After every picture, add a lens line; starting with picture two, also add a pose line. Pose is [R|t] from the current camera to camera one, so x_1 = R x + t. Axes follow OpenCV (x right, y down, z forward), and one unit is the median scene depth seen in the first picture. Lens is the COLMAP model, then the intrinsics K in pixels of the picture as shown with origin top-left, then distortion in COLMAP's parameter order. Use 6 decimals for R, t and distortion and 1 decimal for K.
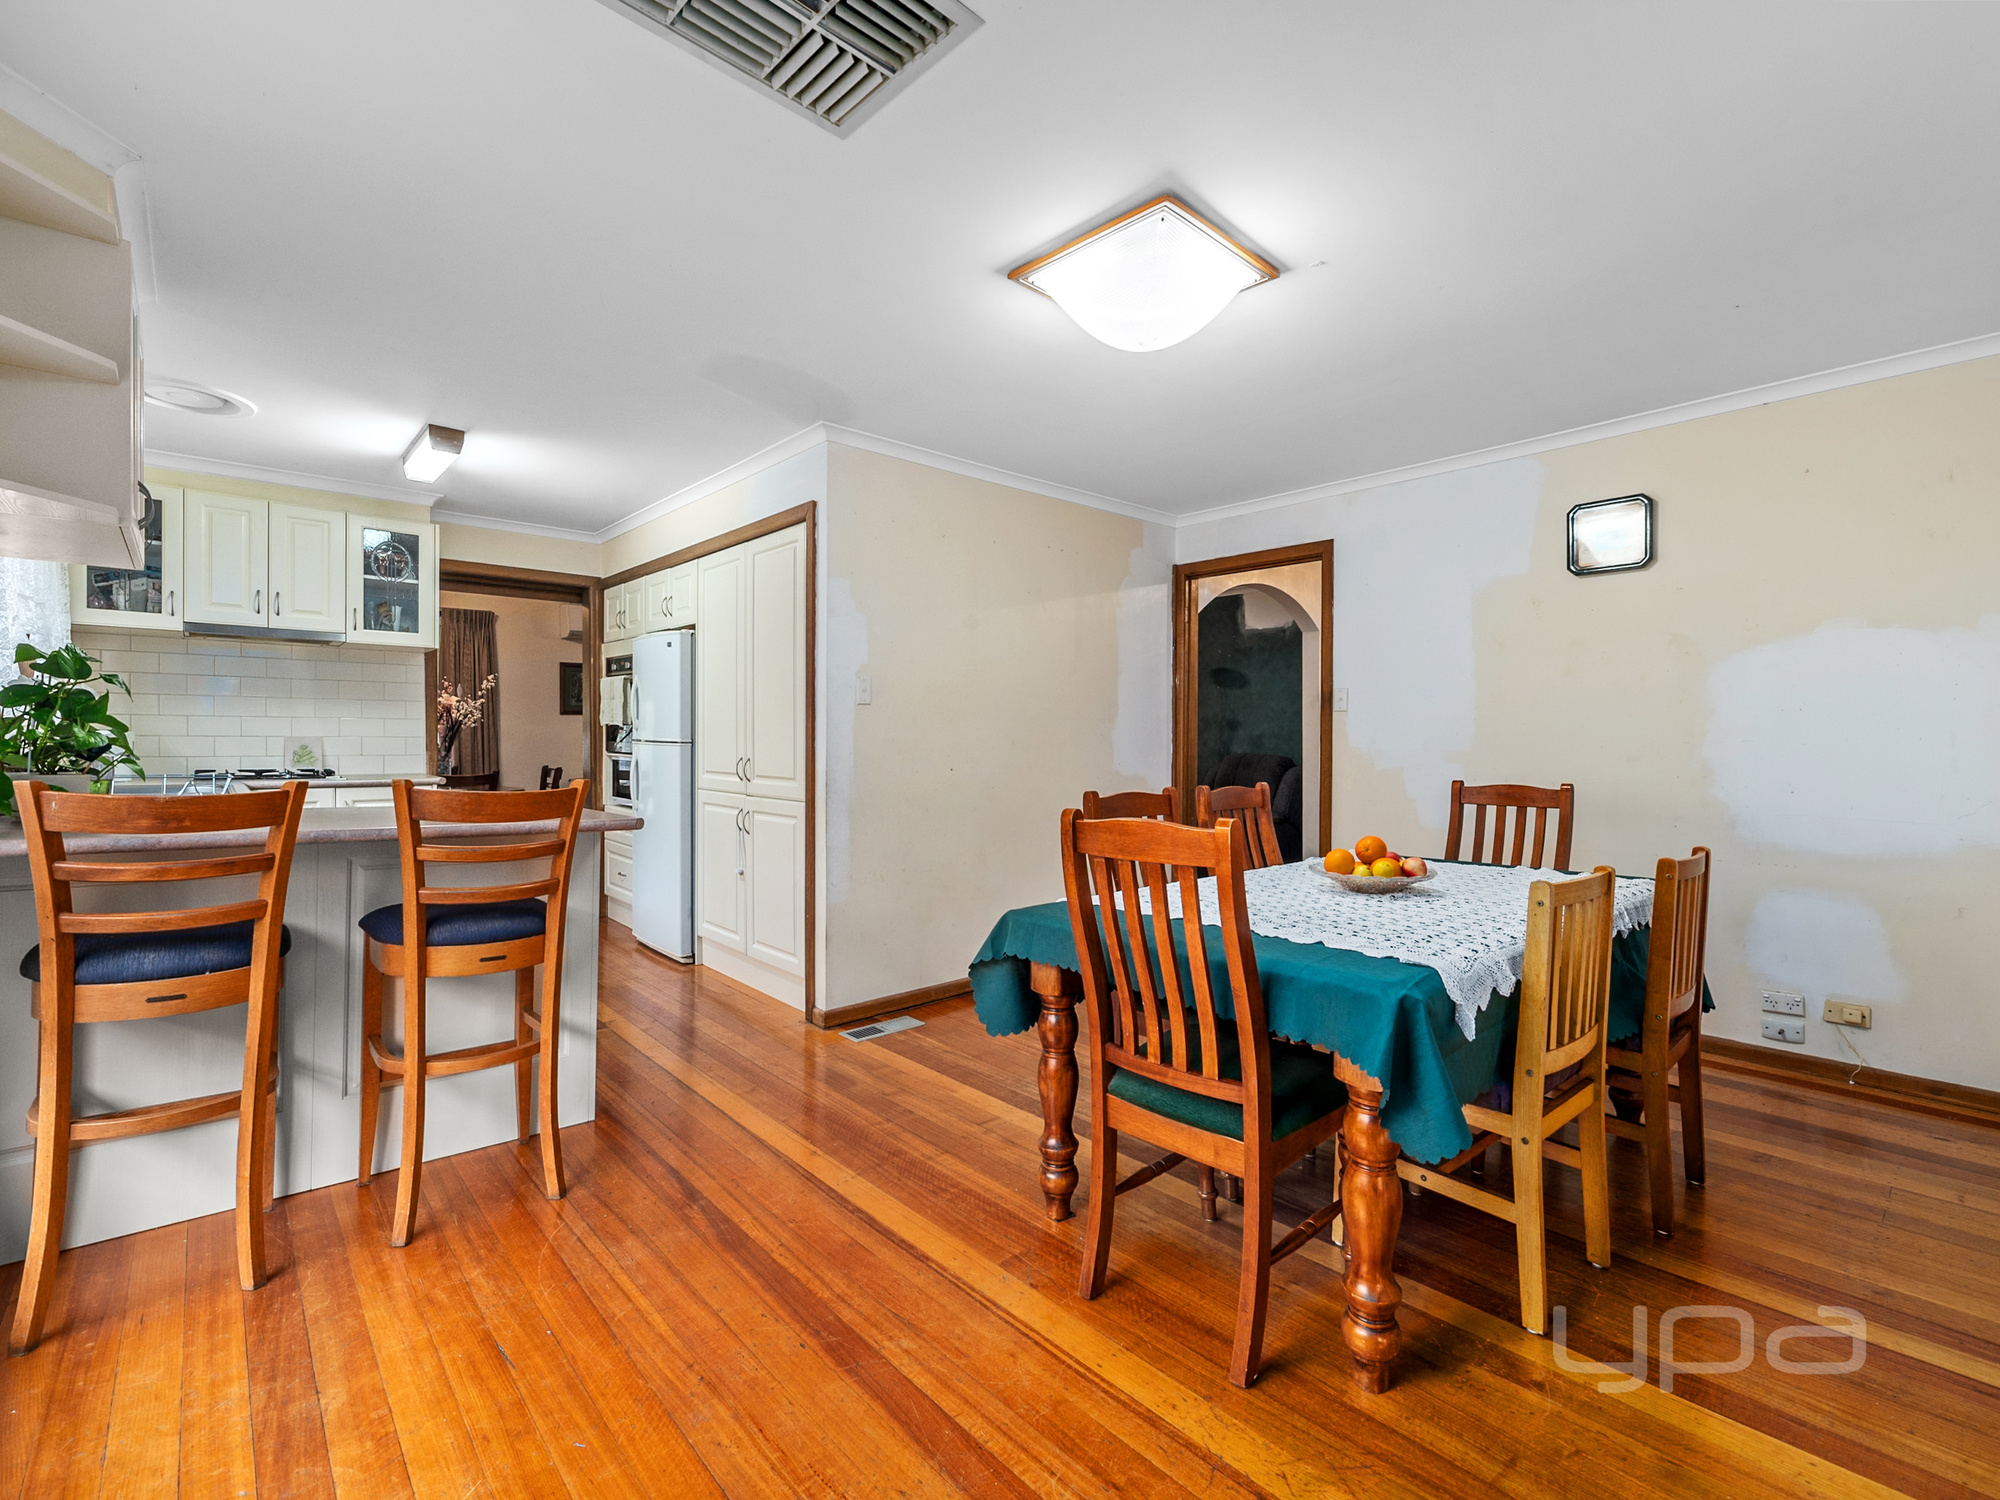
lens RADIAL K [[898.8, 0, 1004.7], [0, 898.8, 744.4], [0, 0, 1]] dist [-0.001890, -0.000023]
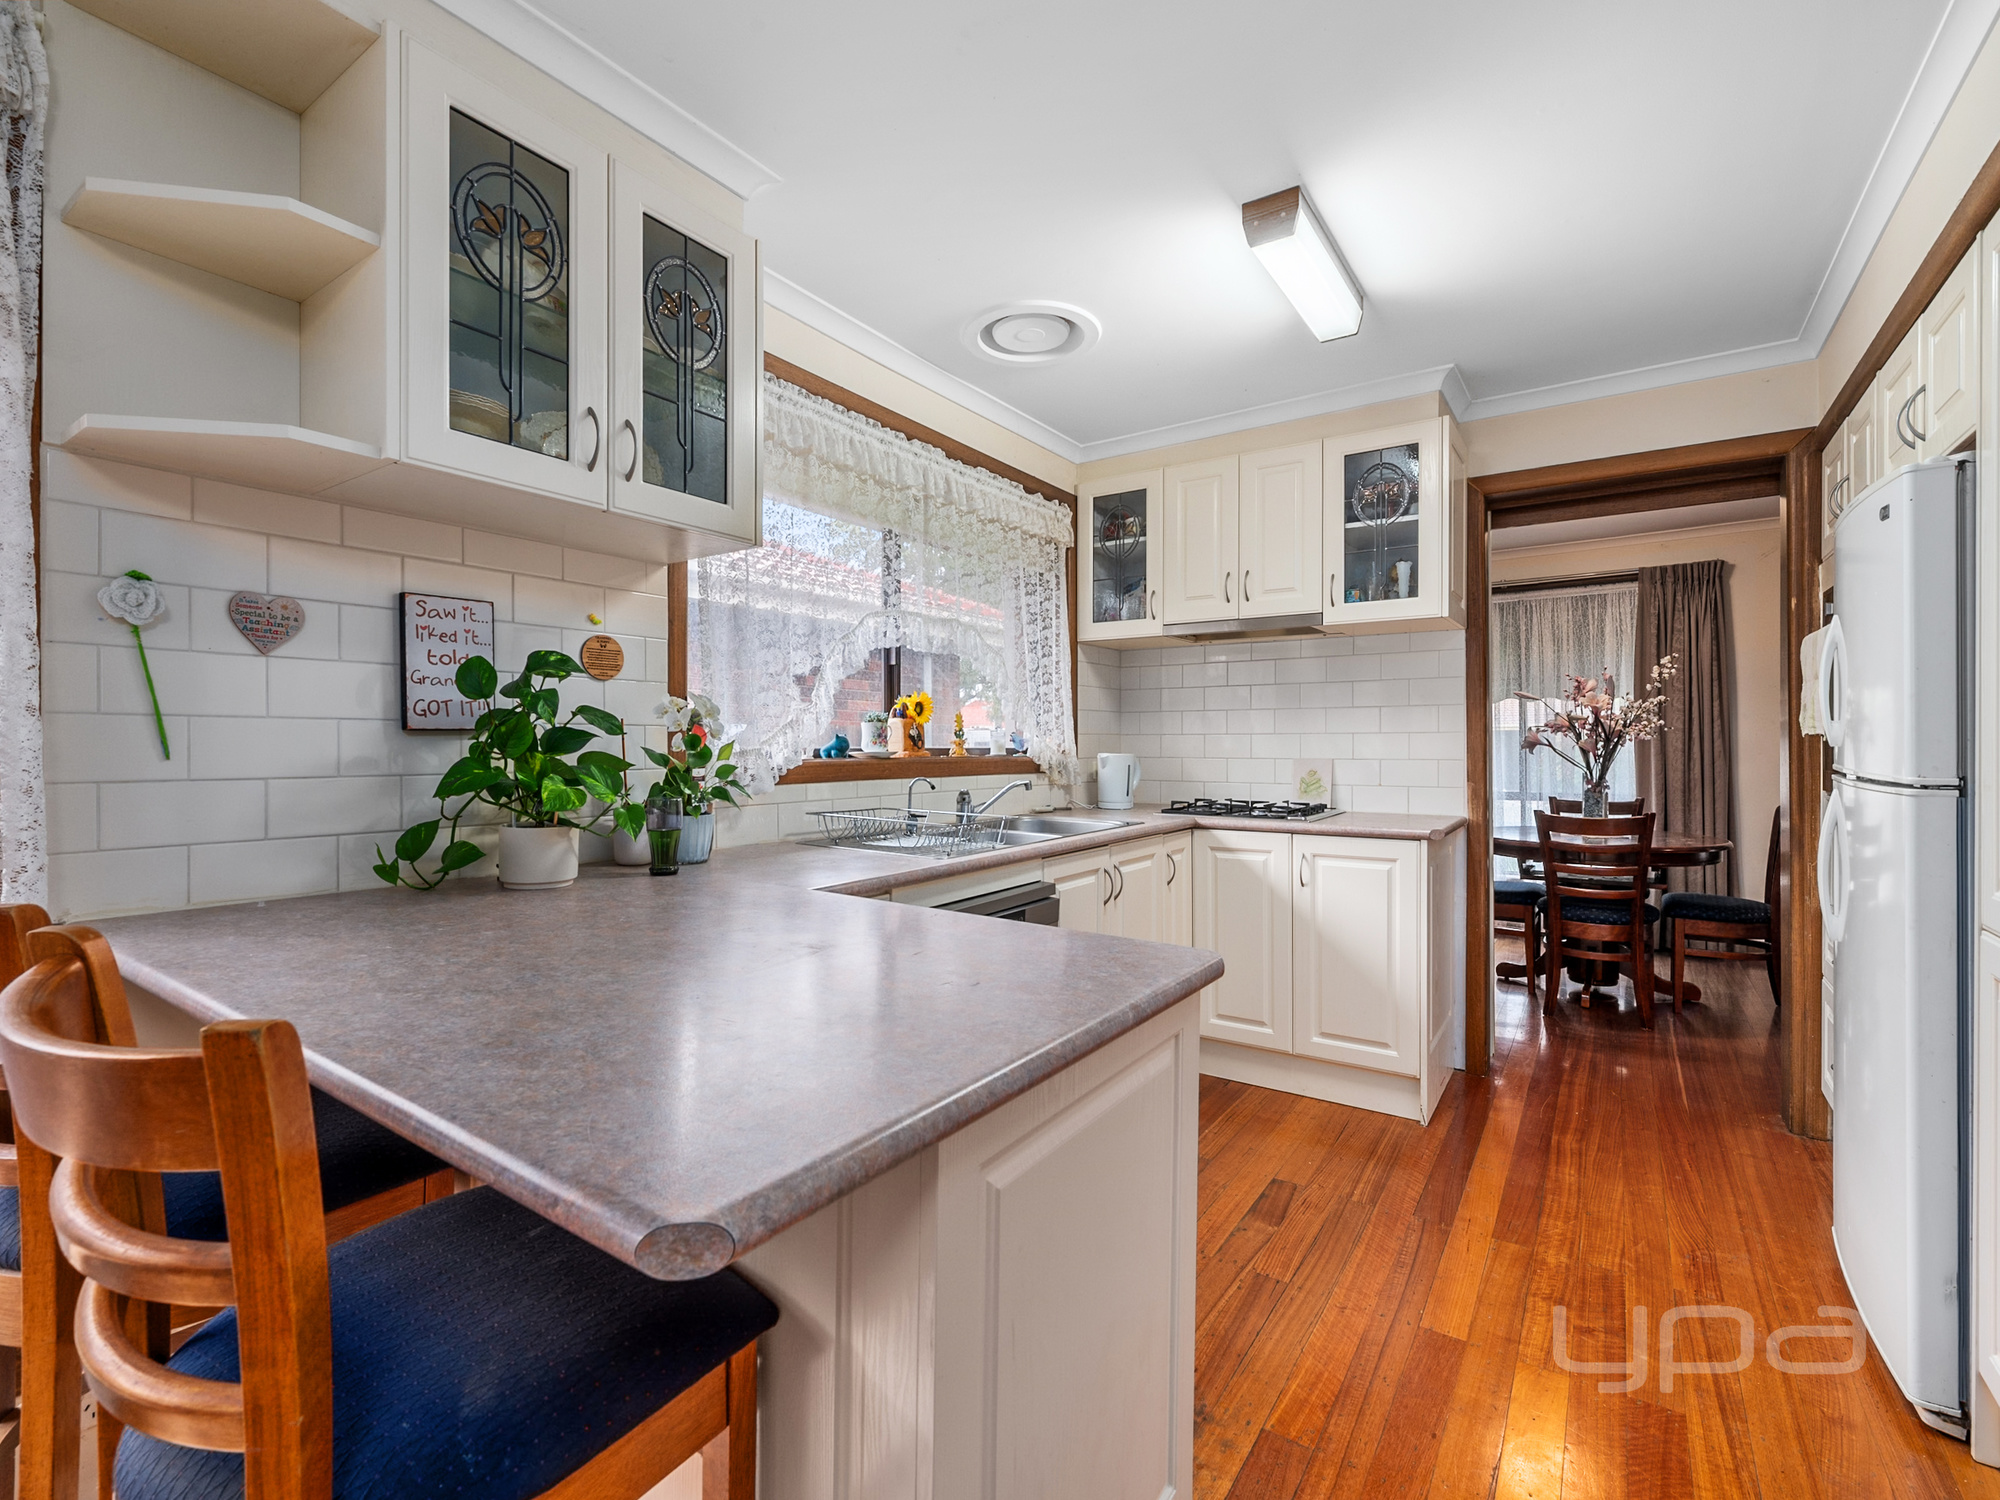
lens RADIAL K [[898.8, 0, 1005.7], [0, 898.8, 745.5], [0, 0, 1]] dist [-0.001890, -0.000023]
pose [[0.232516, -0.006029, -0.972574, -0.107254], [-0.005357, 0.999958, -0.007479, -0.013218], [0.972578, 0.006949, 0.232474, 0.583640]]
